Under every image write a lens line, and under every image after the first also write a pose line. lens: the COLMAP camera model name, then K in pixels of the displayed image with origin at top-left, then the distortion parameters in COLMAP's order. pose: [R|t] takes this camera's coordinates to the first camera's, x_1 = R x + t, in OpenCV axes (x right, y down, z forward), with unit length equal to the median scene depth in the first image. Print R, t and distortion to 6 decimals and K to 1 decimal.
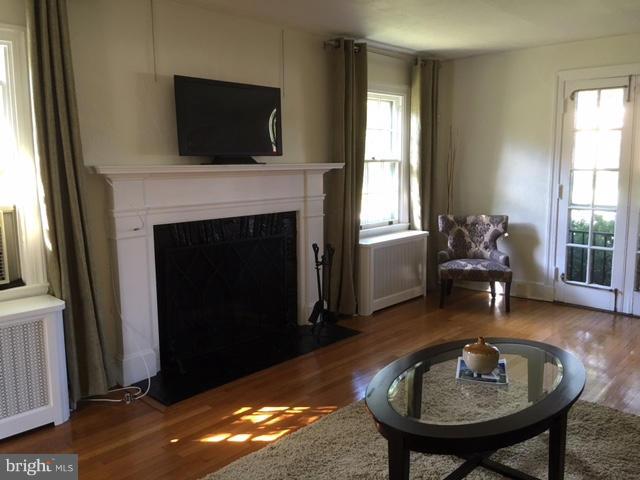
lens RADIAL K [[536.5, 0, 317.5], [0, 536.5, 237.5], [0, 0, 1]] dist [0.041023, -0.073054]
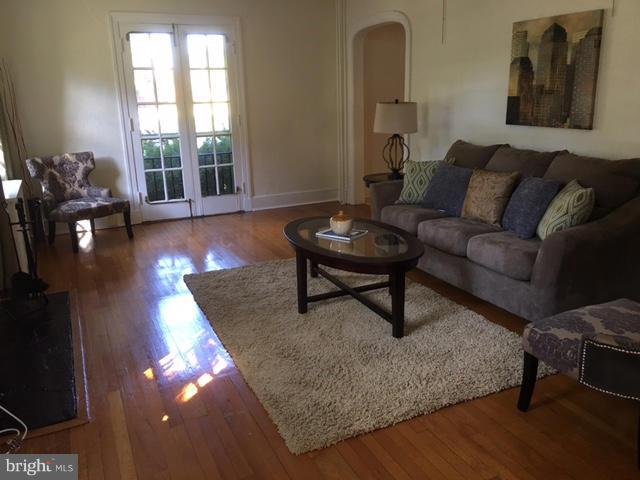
lens RADIAL K [[536.5, 0, 321.3], [0, 536.5, 237.4], [0, 0, 1]] dist [0.041023, -0.073054]
pose [[0.359355, -0.243040, 0.900997, -0.476512], [0.152312, 0.967819, 0.200317, -0.022598], [-0.920687, 0.065248, 0.384808, 0.221327]]
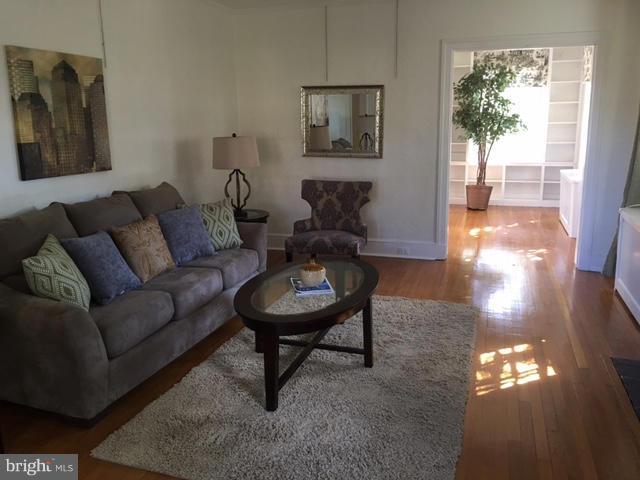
lens RADIAL K [[536.5, 0, 320.3], [0, 536.5, 239.4], [0, 0, 1]] dist [0.041023, -0.073054]
pose [[-0.903446, 0.118789, -0.411915, 0.371254], [-0.032176, 0.939345, 0.341461, -0.137626], [0.427492, 0.321746, -0.844826, 0.943693]]
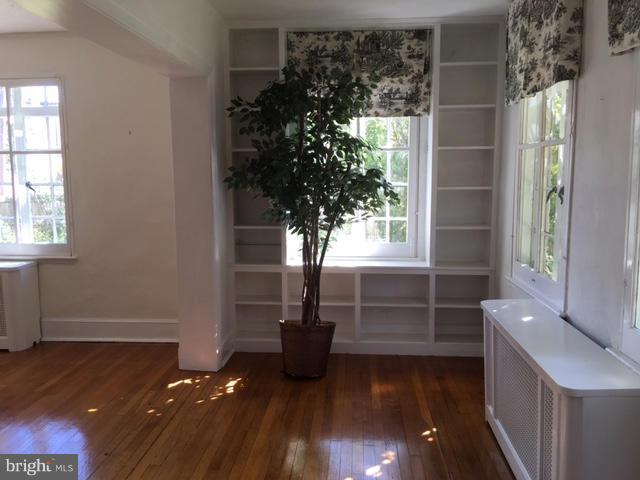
lens RADIAL K [[536.5, 0, 321.2], [0, 536.5, 240.0], [0, 0, 1]] dist [0.041023, -0.073054]
pose [[-0.773065, 0.091913, -0.627632, 0.138791], [-0.074344, 0.969499, 0.233548, -0.102330], [0.629955, 0.227208, -0.742653, 0.710955]]
